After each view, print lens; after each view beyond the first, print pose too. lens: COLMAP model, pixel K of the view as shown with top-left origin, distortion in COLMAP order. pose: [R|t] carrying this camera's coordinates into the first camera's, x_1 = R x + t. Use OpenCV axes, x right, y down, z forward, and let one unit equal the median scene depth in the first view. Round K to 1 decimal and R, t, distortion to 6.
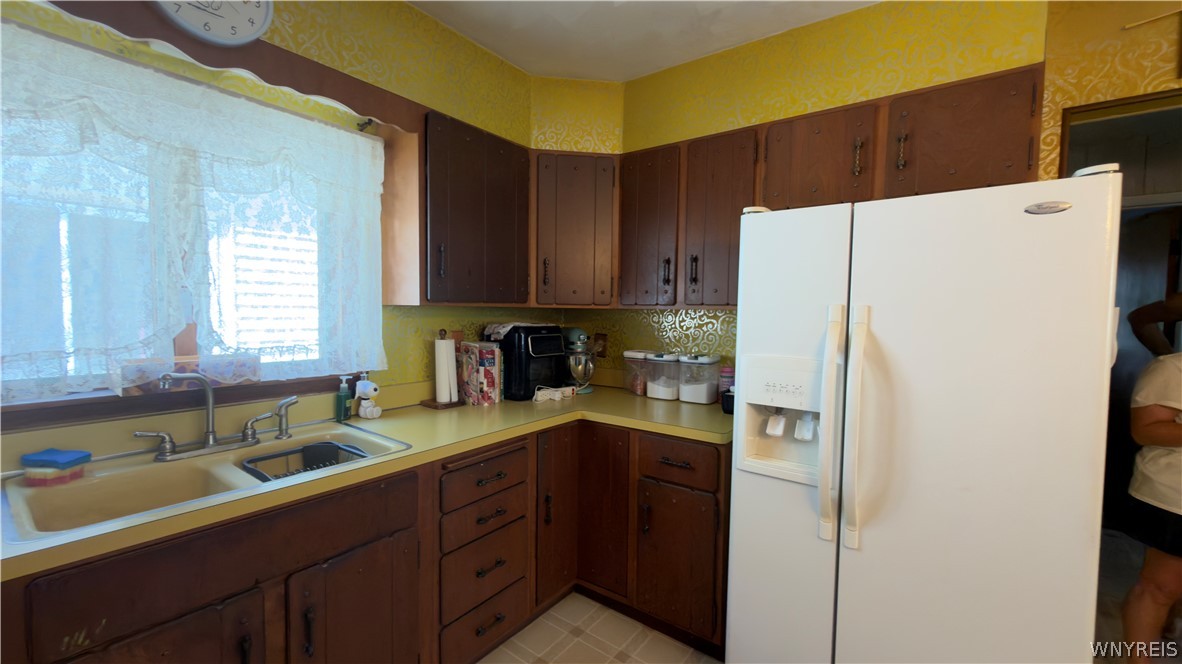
lens RADIAL K [[473.1, 0, 590.4], [0, 473.1, 332.7], [0, 0, 1]] dist [0.000650, -0.000117]
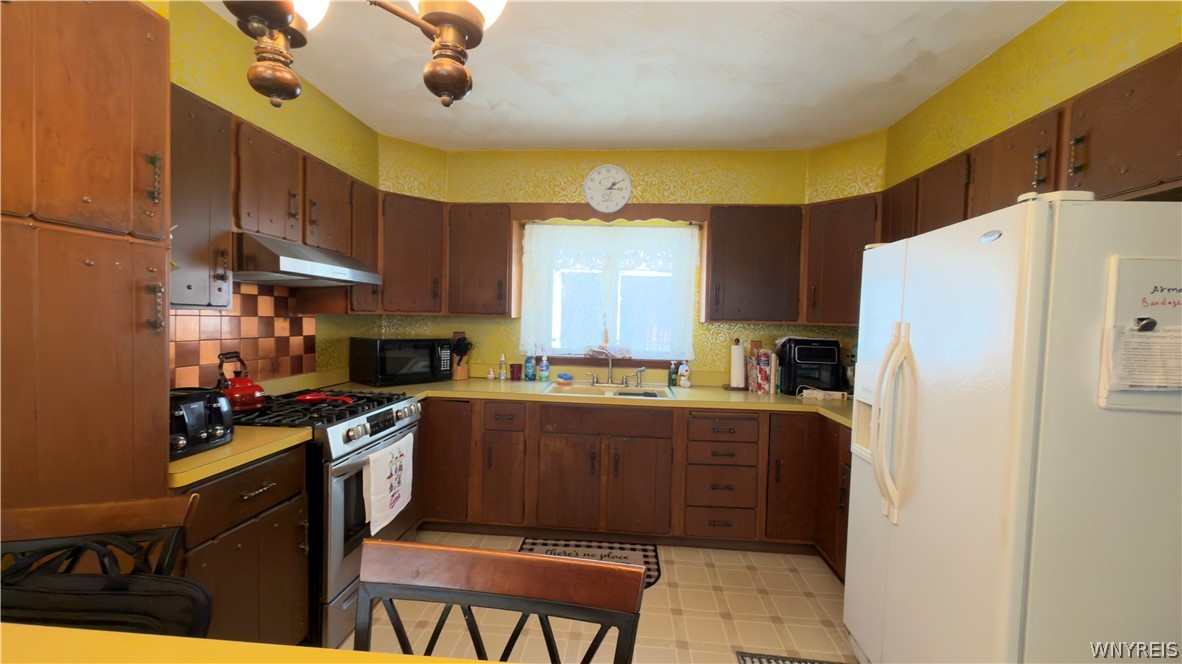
lens RADIAL K [[473.1, 0, 590.4], [0, 473.1, 332.7], [0, 0, 1]] dist [0.000650, -0.000117]
pose [[0.534209, 0.022555, -0.845051, 0.822251], [-0.058411, 0.998240, -0.010282, 0.019655], [0.843332, 0.054853, 0.534586, -0.231714]]
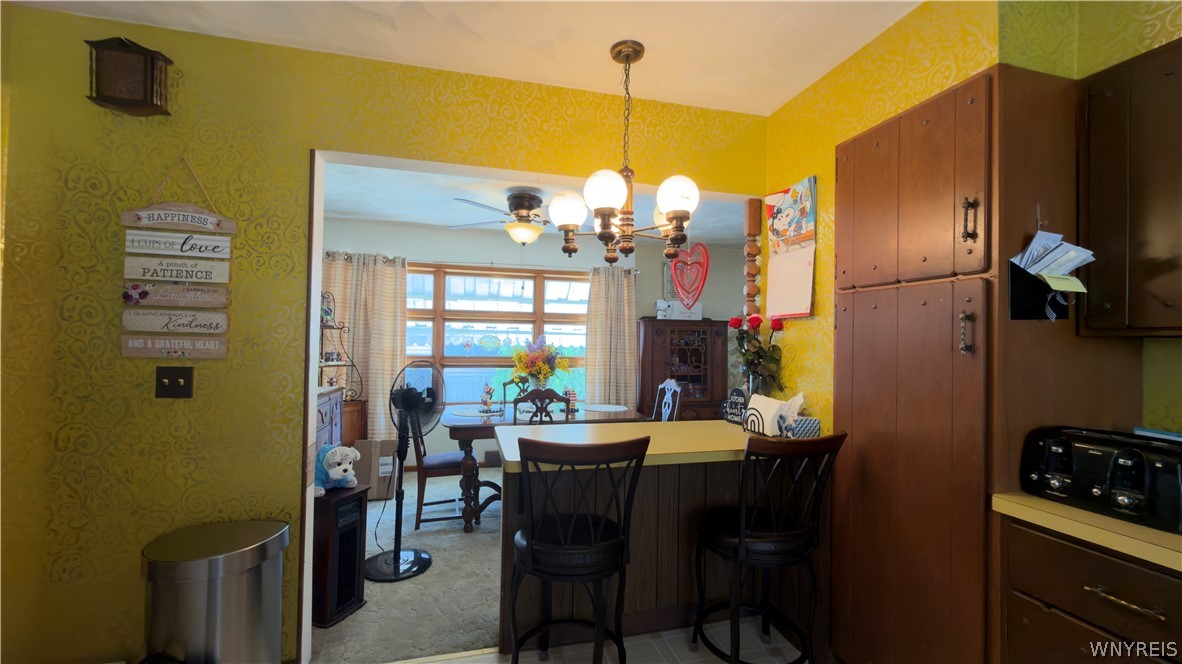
lens RADIAL K [[473.1, 0, 590.4], [0, 473.1, 332.7], [0, 0, 1]] dist [0.000650, -0.000117]
pose [[-0.788739, -0.014393, 0.614560, -0.044863], [0.006599, 0.999470, 0.031877, -0.014733], [-0.614693, 0.029198, -0.788226, 0.559387]]
